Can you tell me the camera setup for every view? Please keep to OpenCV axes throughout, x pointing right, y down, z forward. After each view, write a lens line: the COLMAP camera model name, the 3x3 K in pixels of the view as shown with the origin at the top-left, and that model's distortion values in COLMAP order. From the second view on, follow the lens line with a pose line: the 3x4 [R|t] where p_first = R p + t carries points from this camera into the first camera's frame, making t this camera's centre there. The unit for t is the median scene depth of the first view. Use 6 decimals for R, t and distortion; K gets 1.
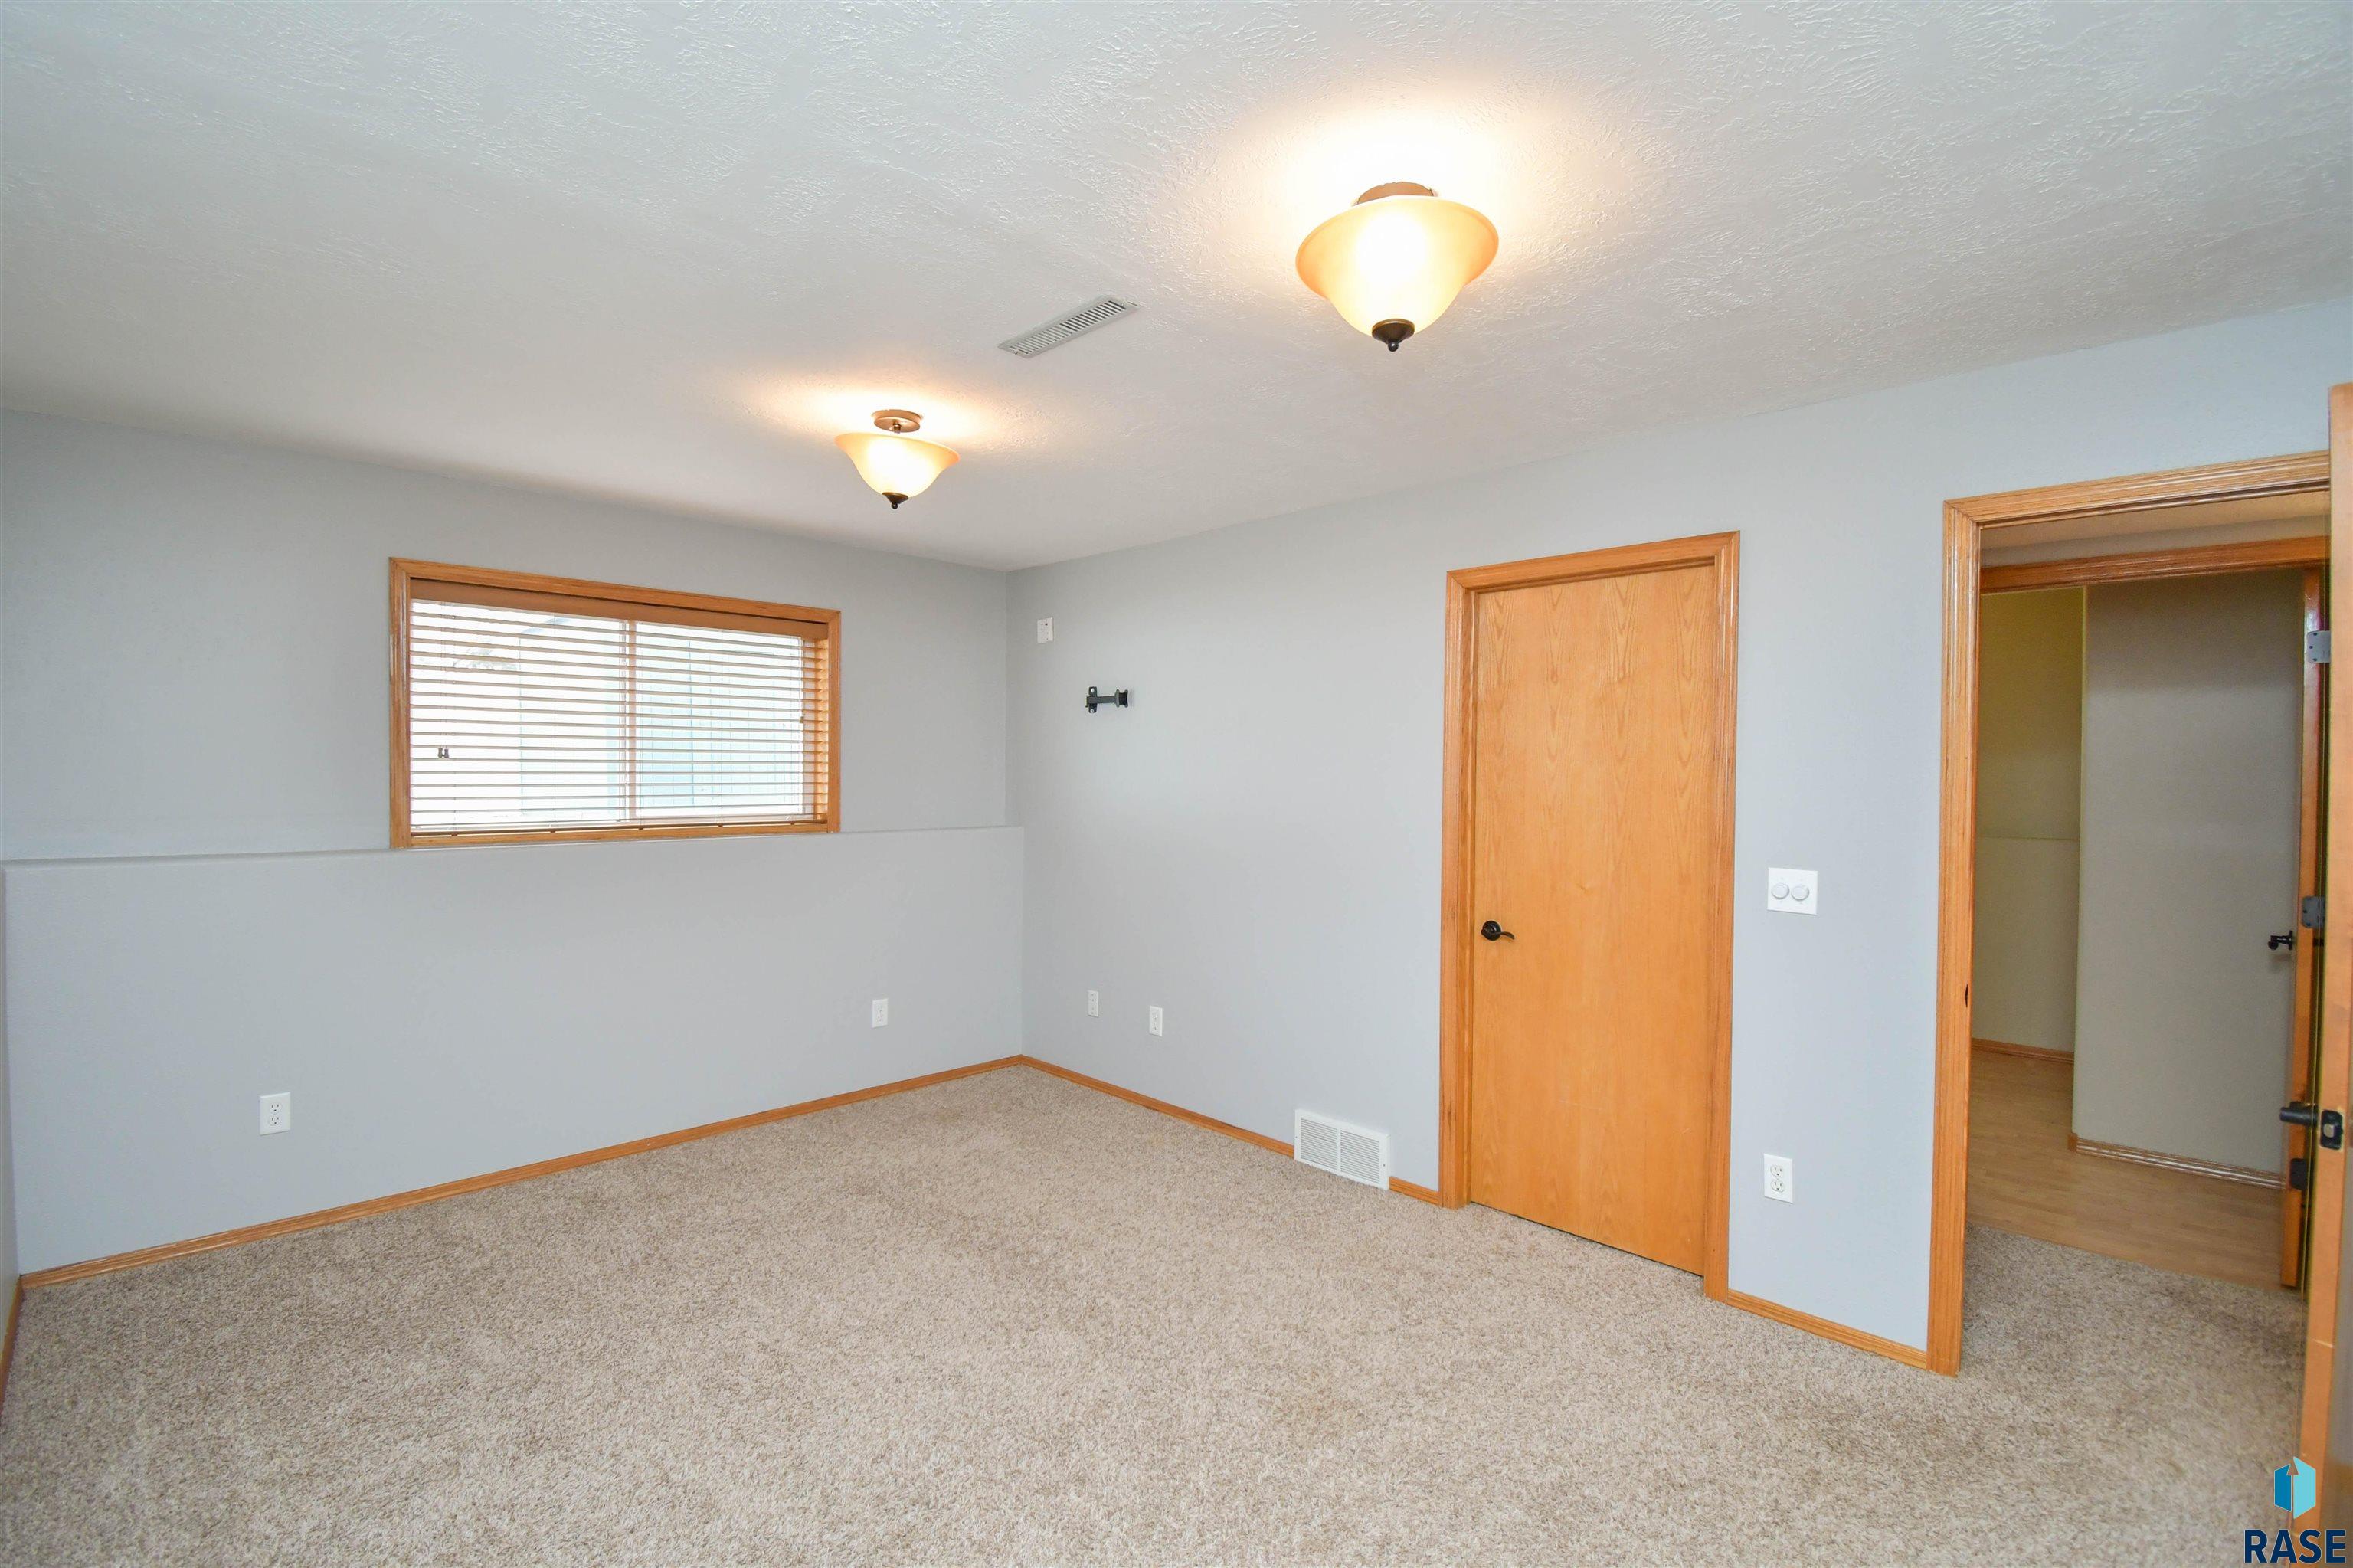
lens RADIAL K [[1043.3, 0, 1167.4], [0, 1043.3, 779.3], [0, 0, 1]] dist [0.008478, -0.019812]
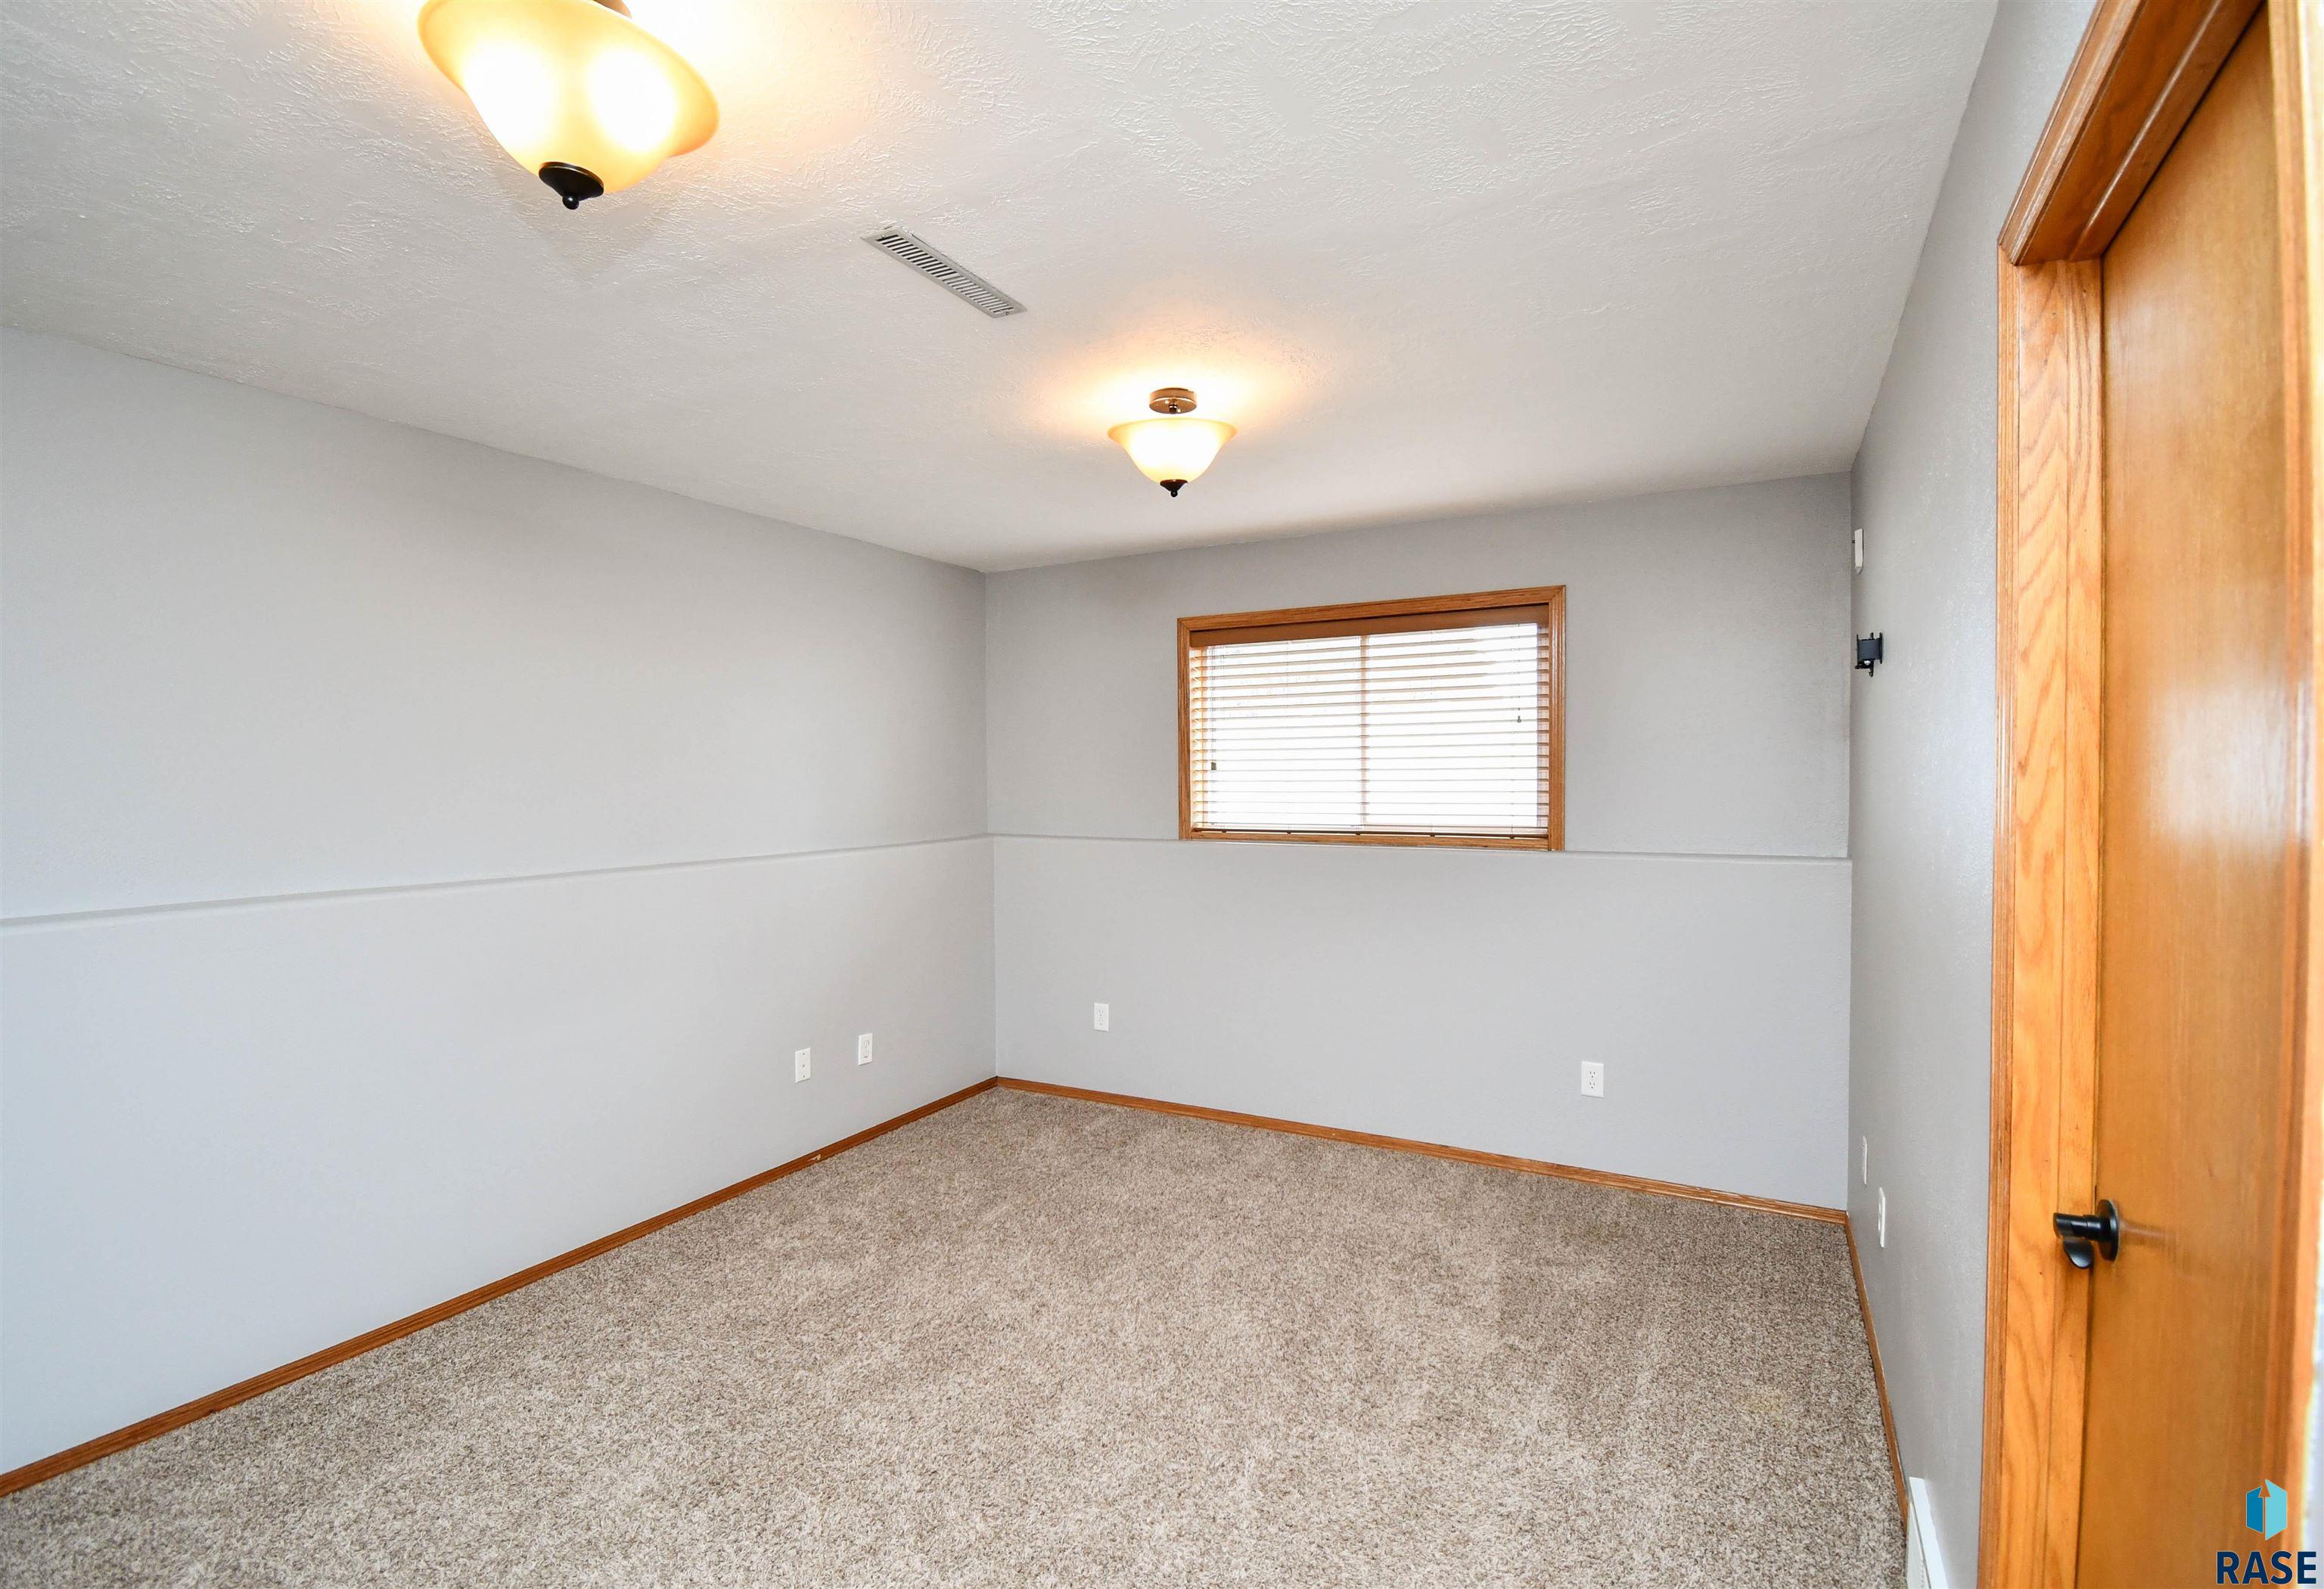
lens RADIAL K [[1067.2, 0, 1177.7], [0, 1067.2, 794.6], [0, 0, 1]] dist [0.003812, -0.000513]
pose [[0.303005, 0.007414, -0.952960, 0.536815], [-0.000182, 0.999970, 0.007722, -0.000737], [0.952989, -0.002166, 0.302997, 0.591216]]
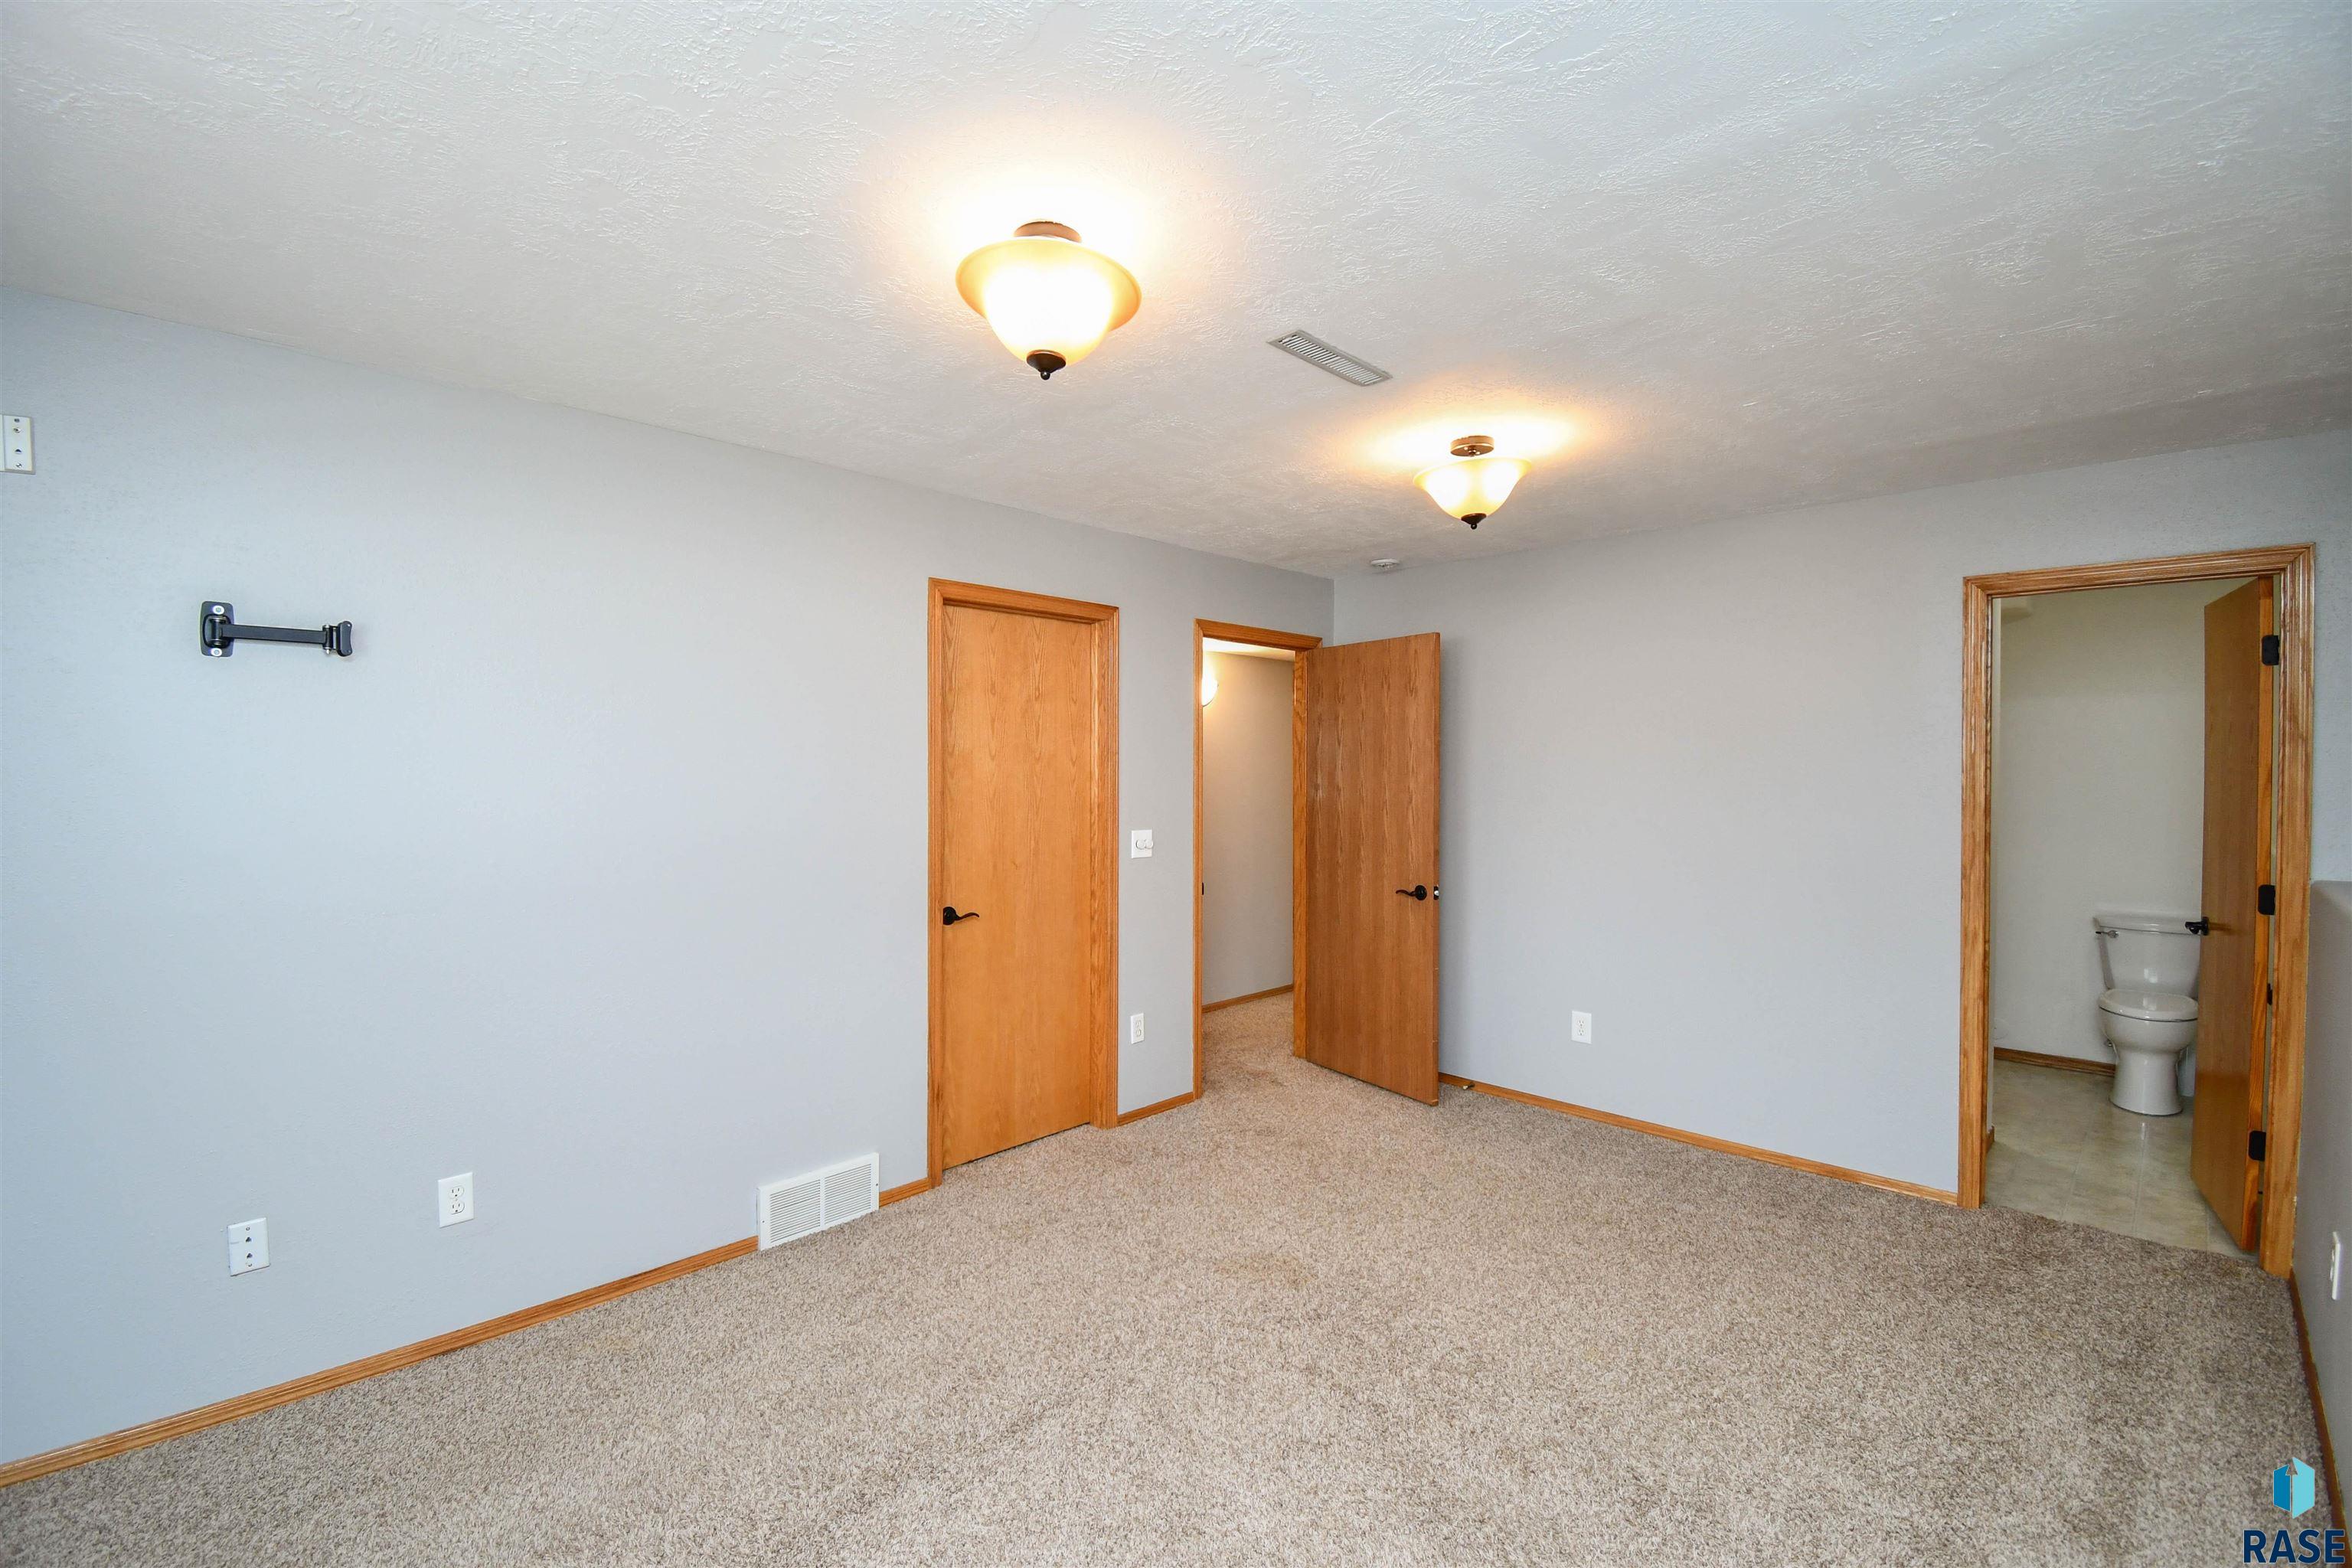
lens RADIAL K [[1042.8, 0, 1172.5], [0, 1042.8, 777.3], [0, 0, 1]] dist [0.008478, -0.019812]
pose [[-0.027091, -0.018306, 0.999465, -0.767705], [0.008136, 0.999795, 0.018533, -0.017731], [-0.999600, 0.008634, -0.026936, 0.778130]]
